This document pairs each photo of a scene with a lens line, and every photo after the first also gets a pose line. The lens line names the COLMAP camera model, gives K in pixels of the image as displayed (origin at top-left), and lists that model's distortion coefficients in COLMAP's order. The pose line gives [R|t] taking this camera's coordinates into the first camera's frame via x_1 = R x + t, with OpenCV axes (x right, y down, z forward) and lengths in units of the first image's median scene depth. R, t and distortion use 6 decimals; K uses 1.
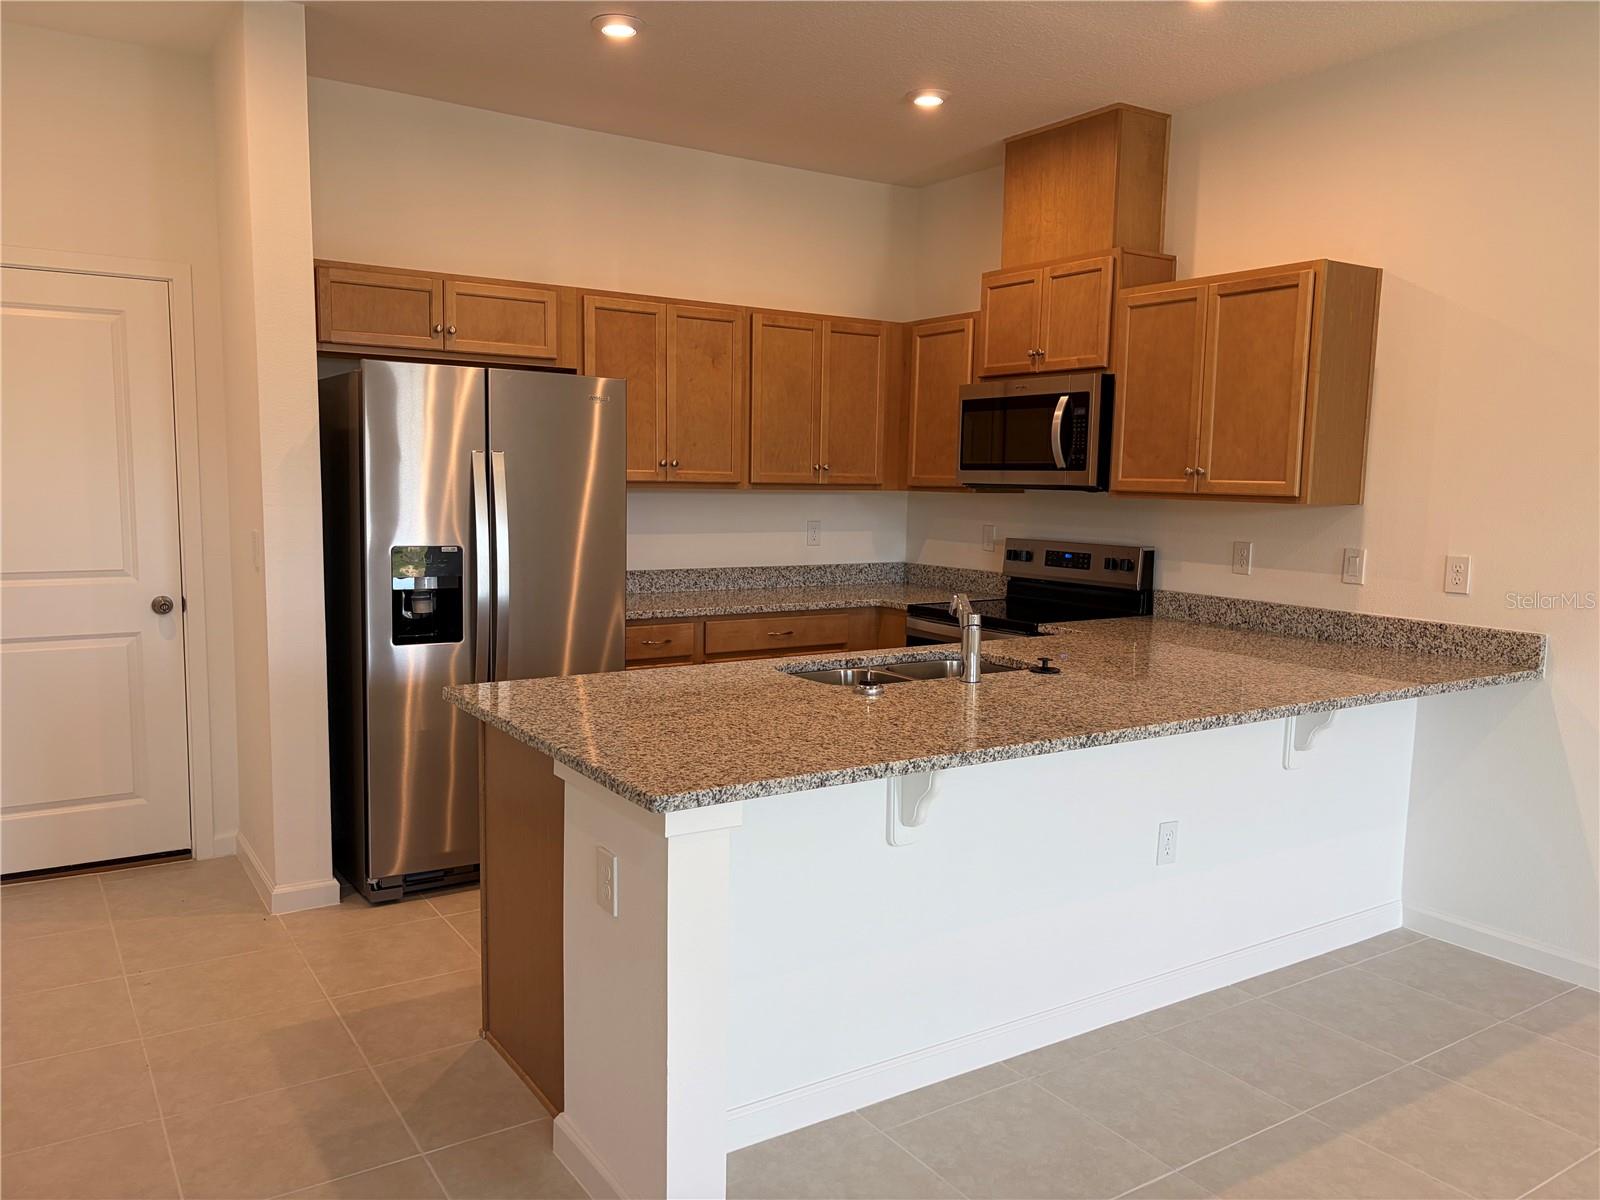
lens RADIAL K [[1202.4, 0, 800.0], [0, 1202.4, 600.0], [0, 0, 1]] dist [0.127054, -0.308624]
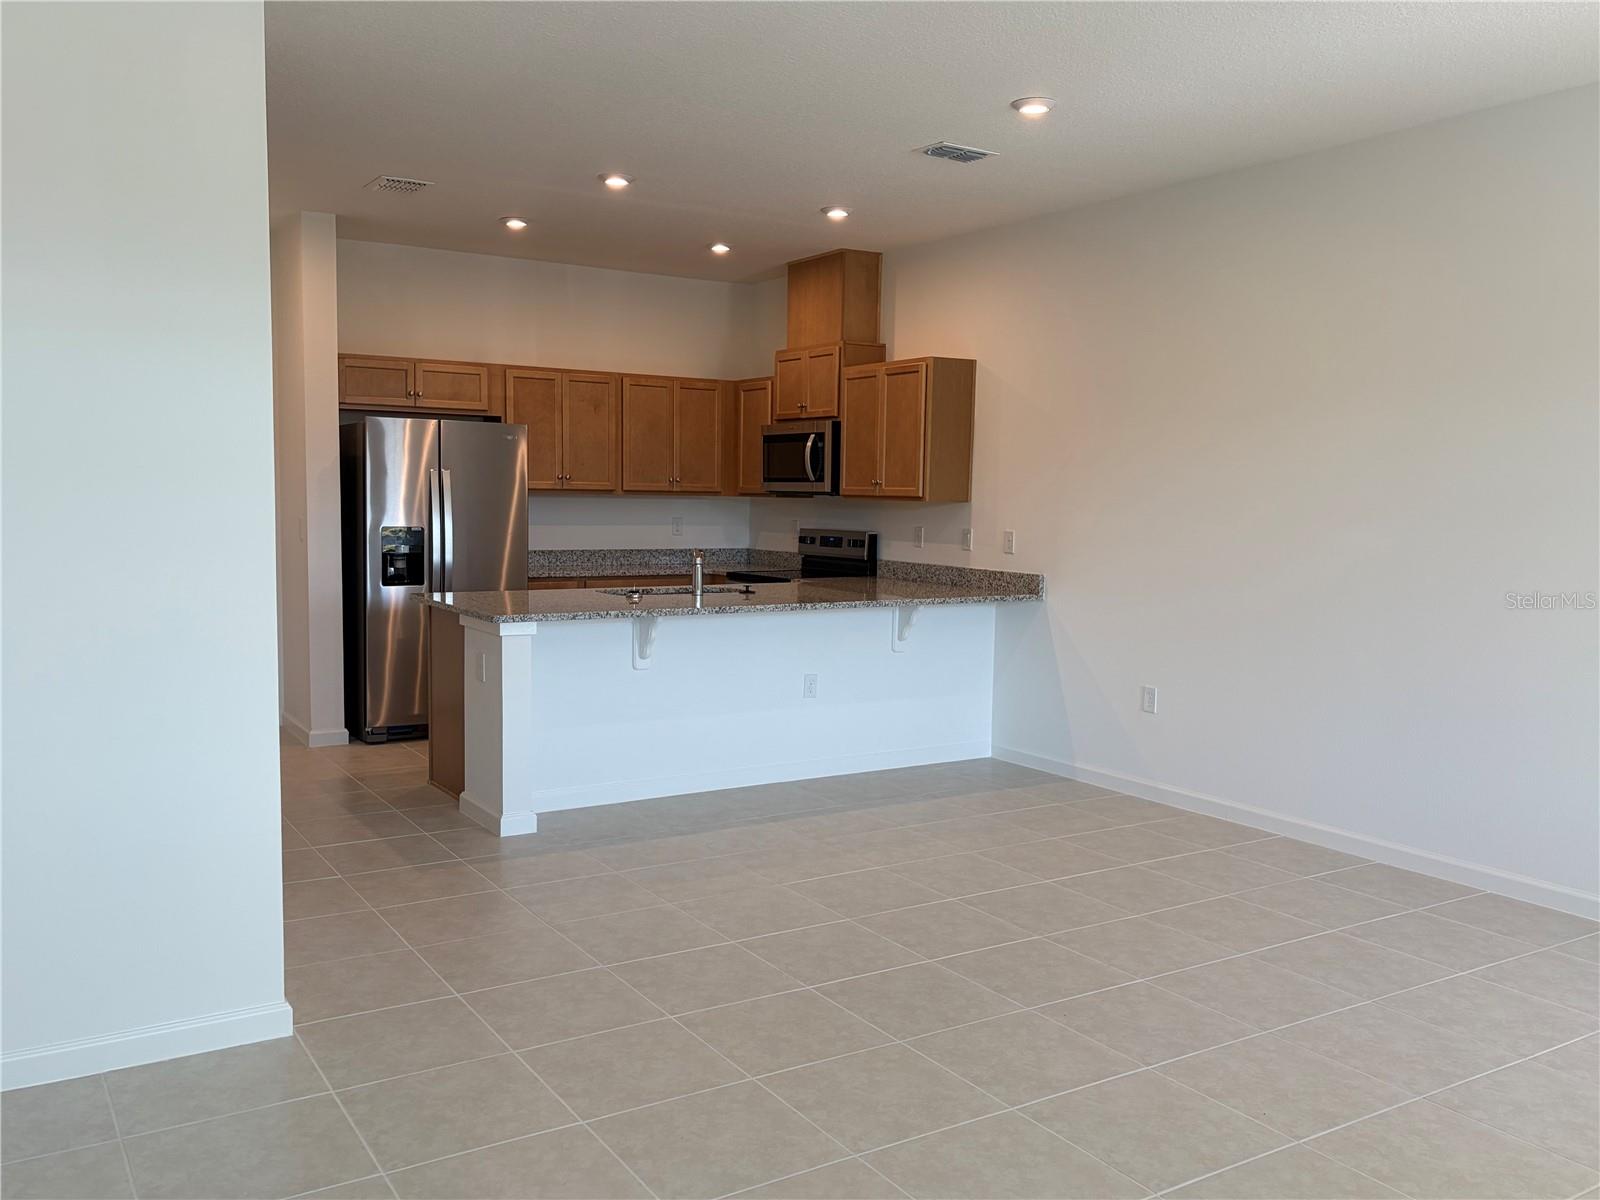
lens RADIAL K [[1329.8, 0, 800.0], [0, 1329.8, 600.0], [0, 0, 1]] dist [0.119176, -0.268780]
pose [[0.999833, -0.000504, -0.018272, 0.230879], [0.000086, 0.999738, -0.022876, 0.083547], [0.018278, 0.022870, 0.999571, -0.704027]]
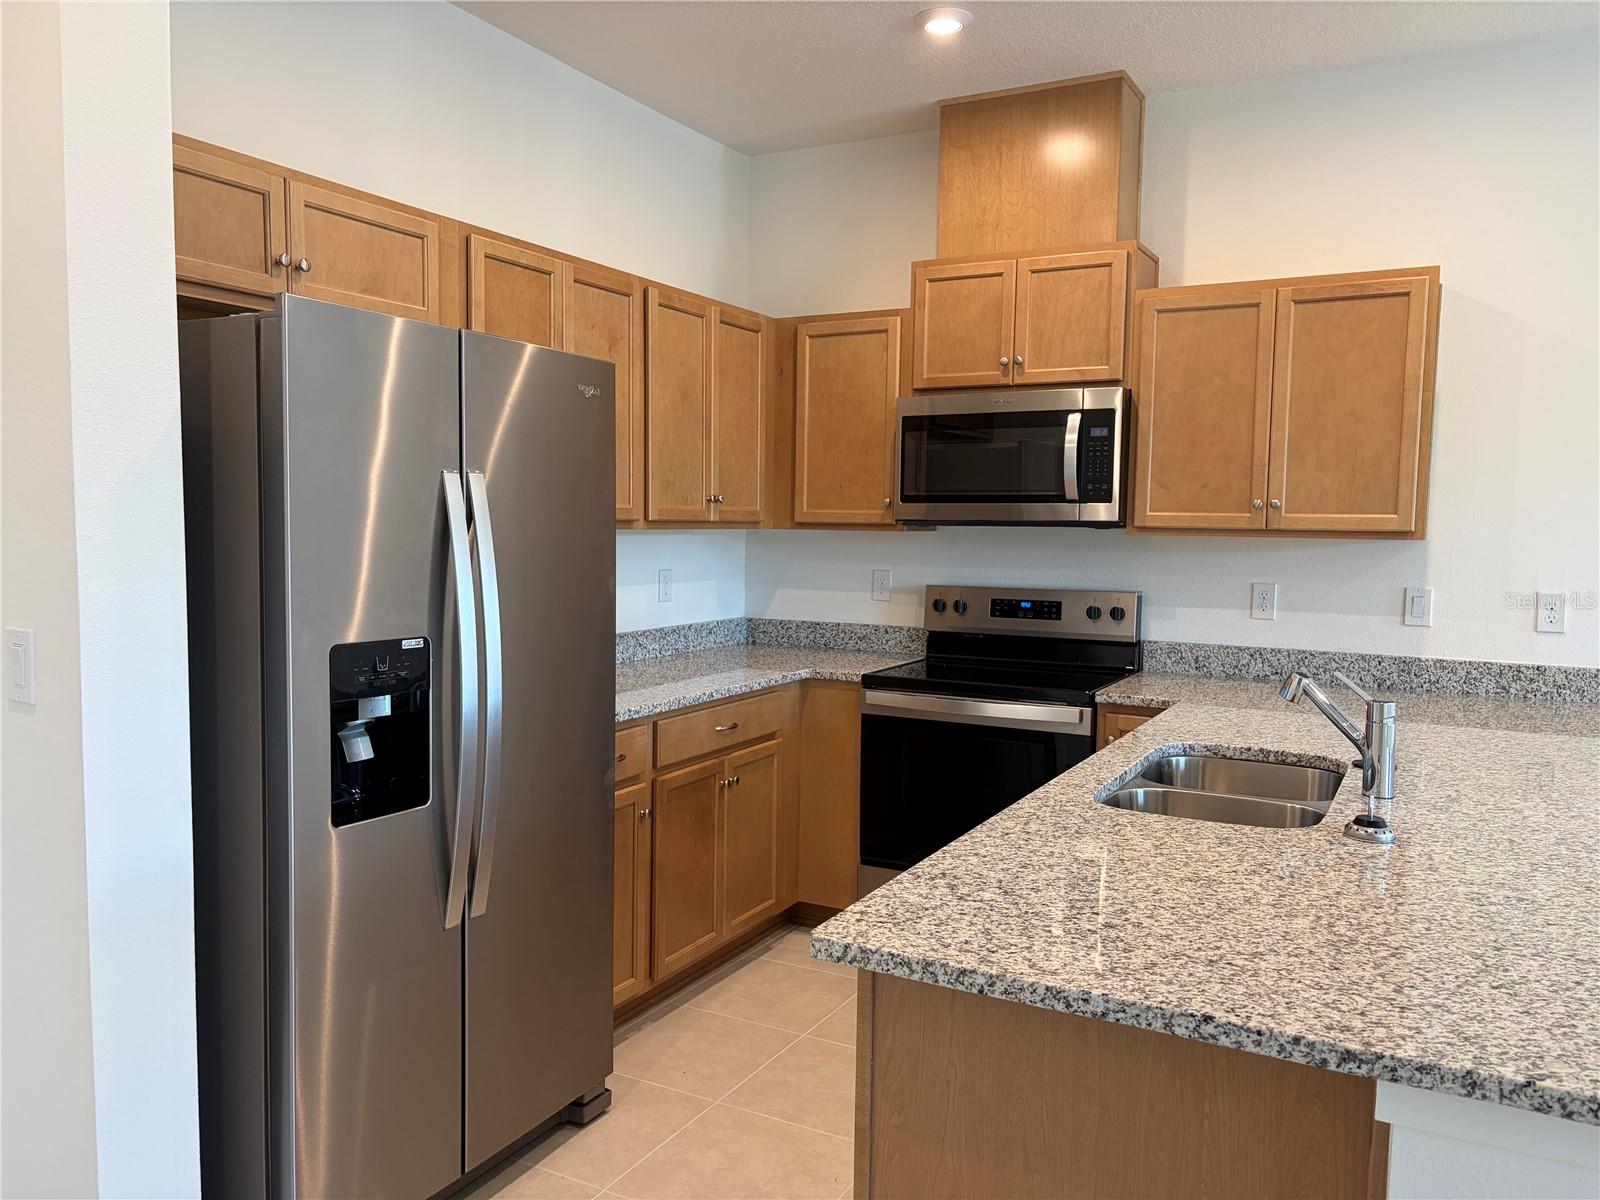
lens RADIAL K [[1209.9, 0, 800.0], [0, 1209.9, 600.0], [0, 0, 1]] dist [0.074584, -0.091294]
pose [[0.882106, -0.039232, 0.469414, -0.339819], [0.052252, 0.998525, -0.014737, -0.038308], [-0.468144, 0.037528, 0.882855, 0.356215]]
